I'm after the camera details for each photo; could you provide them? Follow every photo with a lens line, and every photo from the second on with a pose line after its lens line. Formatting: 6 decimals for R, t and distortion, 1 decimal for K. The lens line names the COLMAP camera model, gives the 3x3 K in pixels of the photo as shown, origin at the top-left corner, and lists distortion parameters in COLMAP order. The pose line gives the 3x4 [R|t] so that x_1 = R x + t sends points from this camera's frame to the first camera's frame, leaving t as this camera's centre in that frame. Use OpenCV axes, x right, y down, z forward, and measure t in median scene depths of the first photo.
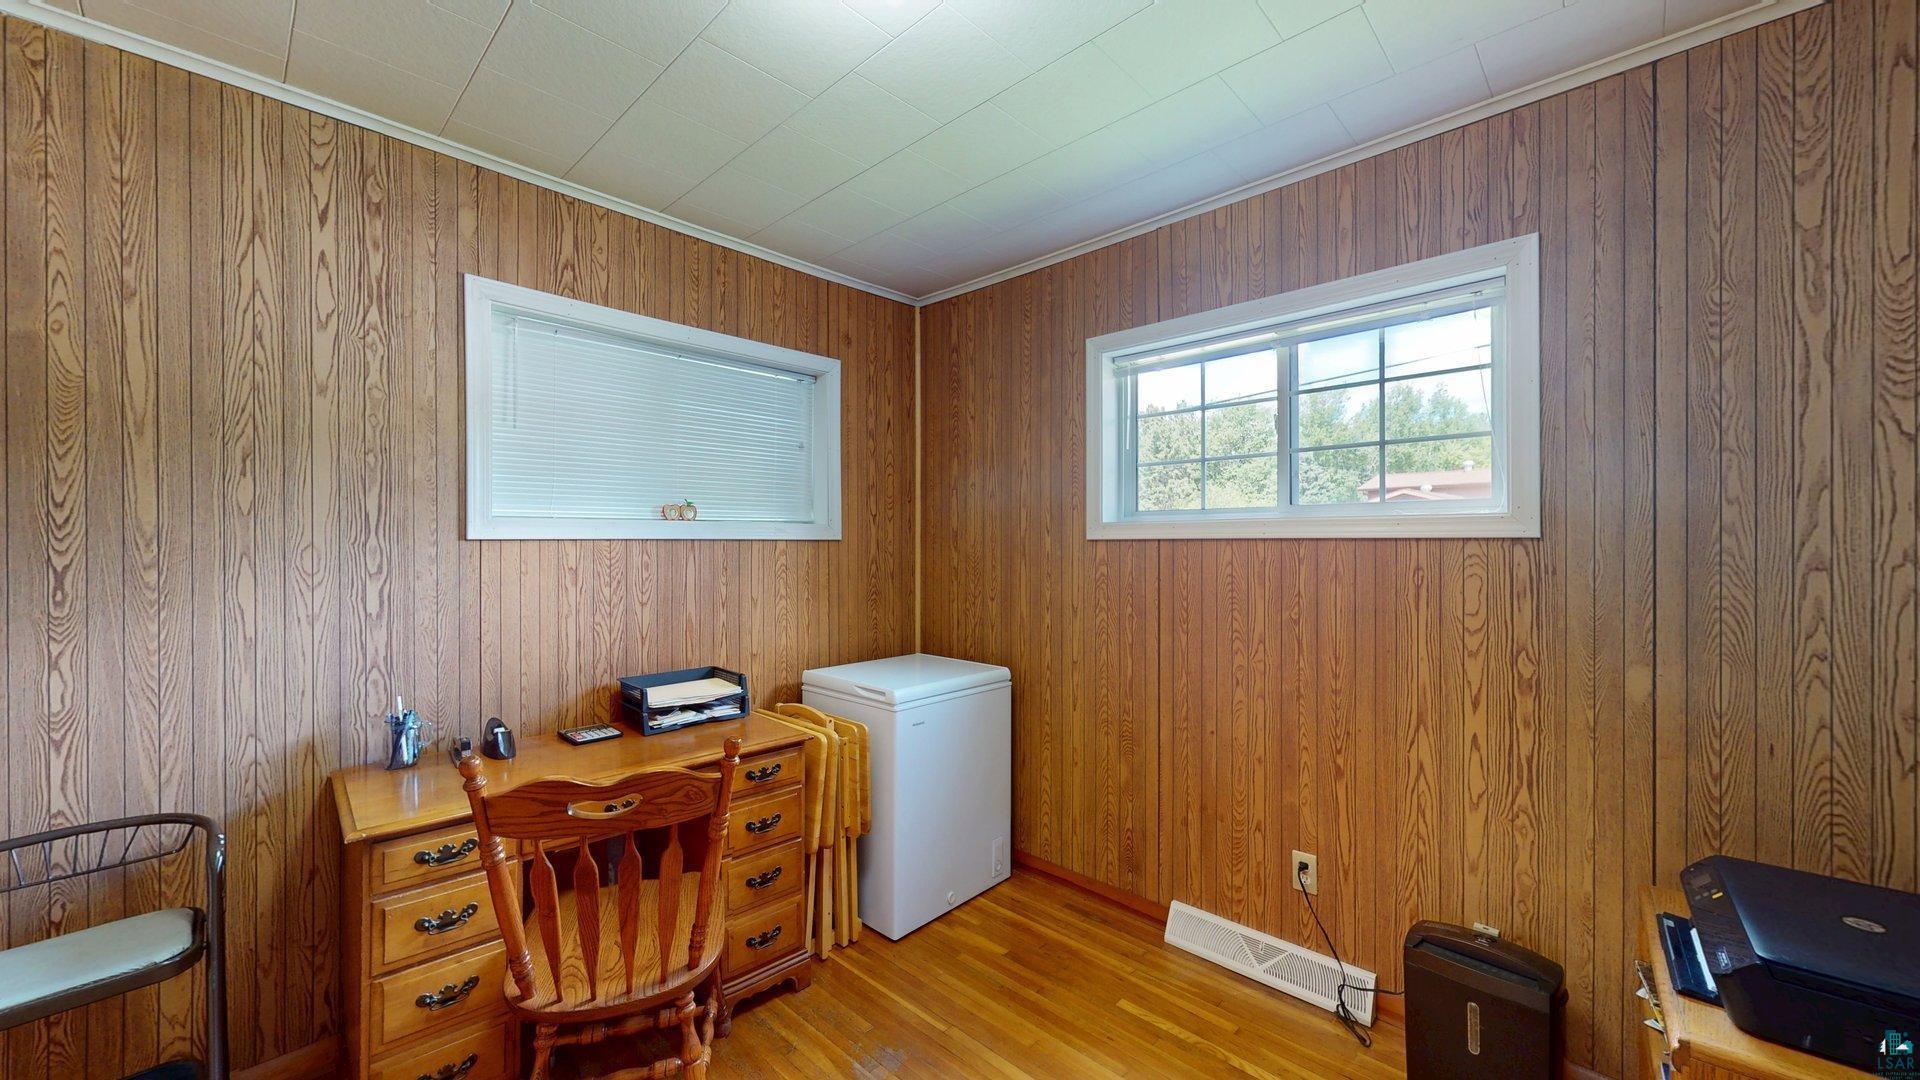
lens RADIAL K [[711.9, 0, 959.0], [0, 711.9, 538.6], [0, 0, 1]] dist [-0.010232, 0.000120]
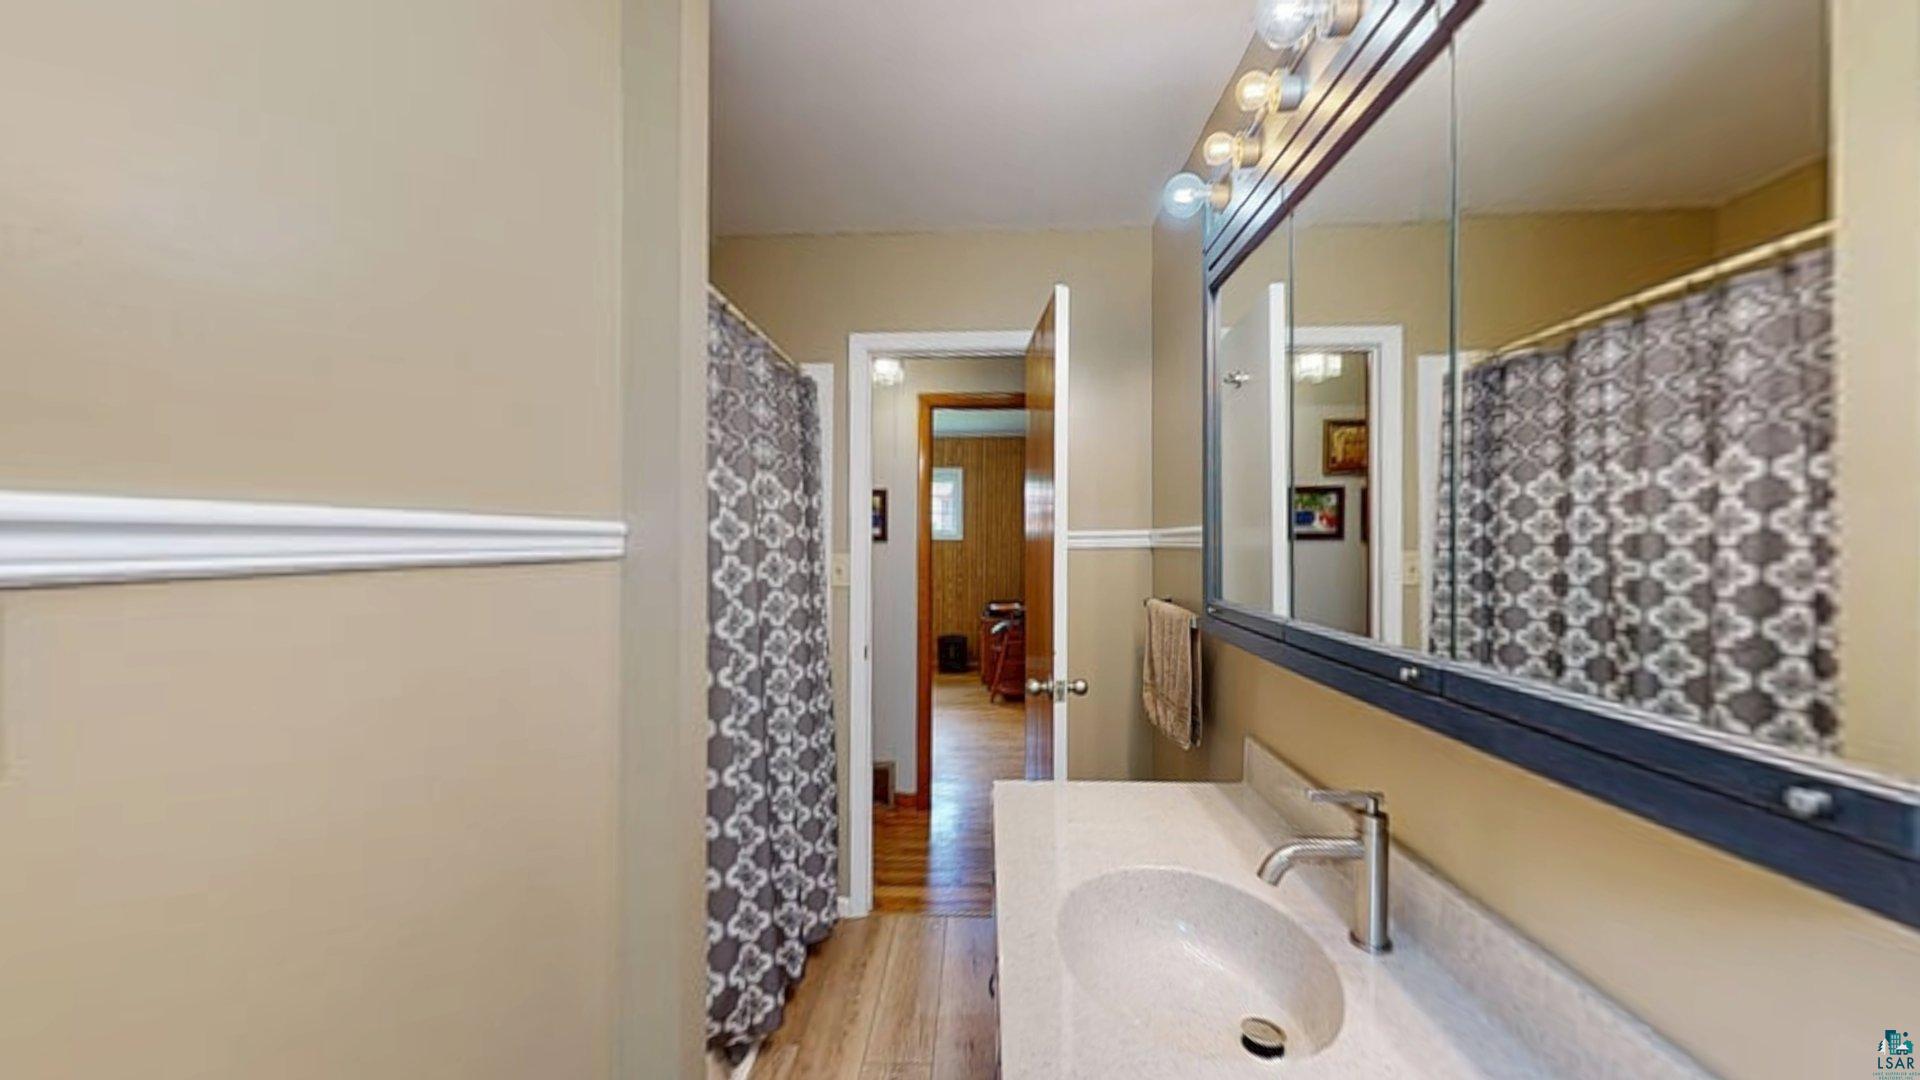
lens RADIAL K [[711.9, 0, 959.7], [0, 711.9, 538.1], [0, 0, 1]] dist [-0.010232, 0.000120]
pose [[0.748311, 0.006826, 0.663313, -2.031223], [-0.004009, 0.999975, -0.005768, 0.008637], [-0.663336, 0.001657, 0.748320, -2.194969]]
